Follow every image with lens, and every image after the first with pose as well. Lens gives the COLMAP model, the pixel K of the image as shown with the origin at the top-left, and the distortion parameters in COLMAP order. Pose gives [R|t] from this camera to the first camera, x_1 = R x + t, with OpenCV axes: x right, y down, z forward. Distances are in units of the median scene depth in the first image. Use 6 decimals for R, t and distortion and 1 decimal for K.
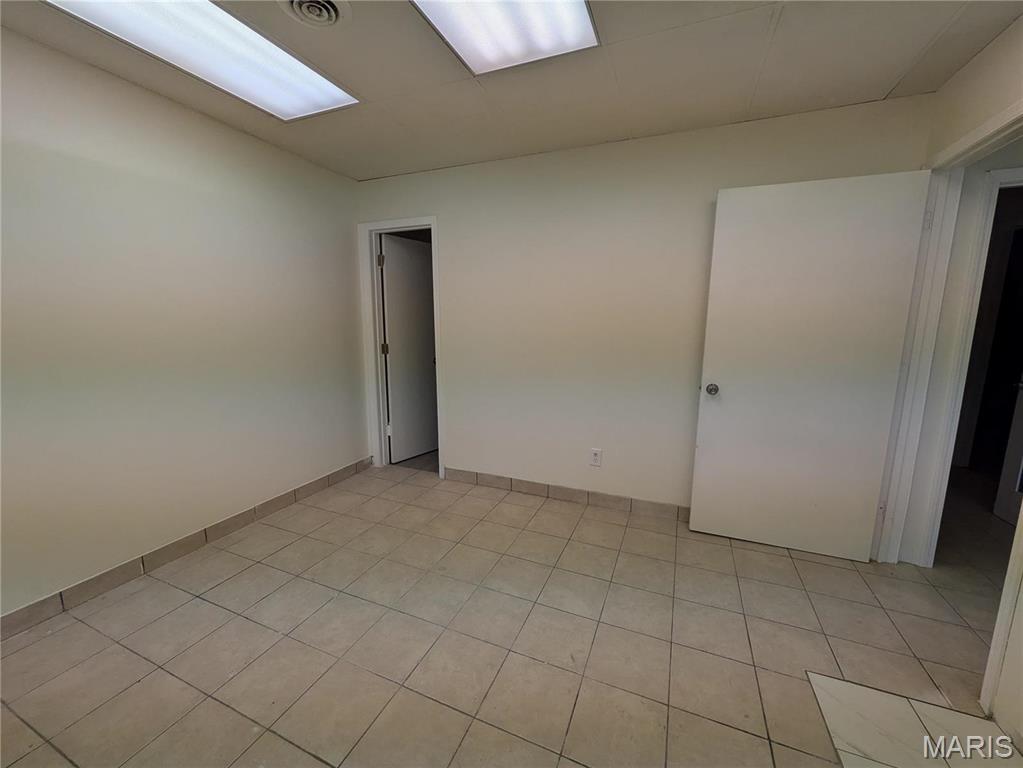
lens RADIAL K [[403.7, 0, 509.3], [0, 403.7, 386.1], [0, 0, 1]] dist [-0.000764, 0.000030]
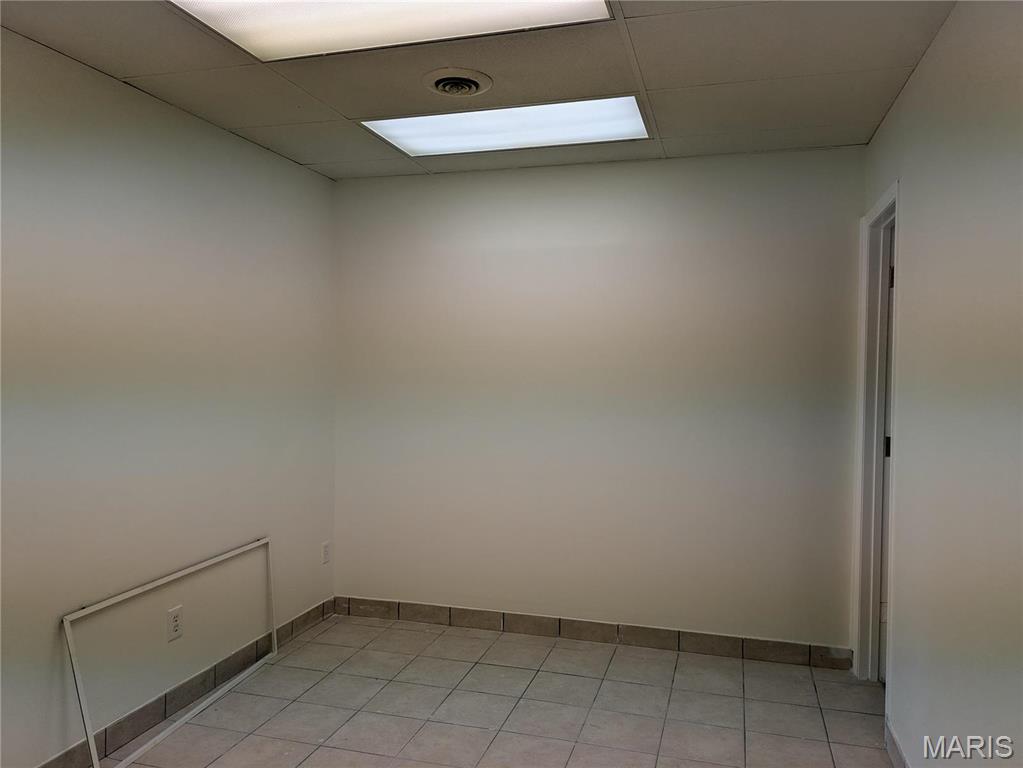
lens RADIAL K [[764.9, 0, 509.5], [0, 764.9, 383.5], [0, 0, 1]] dist [0.066887, -0.072758]
pose [[0.113873, 0.016101, -0.993365, 0.788690], [-0.169137, 0.985587, -0.003413, -0.113499], [0.978992, 0.168403, 0.114955, 0.542868]]
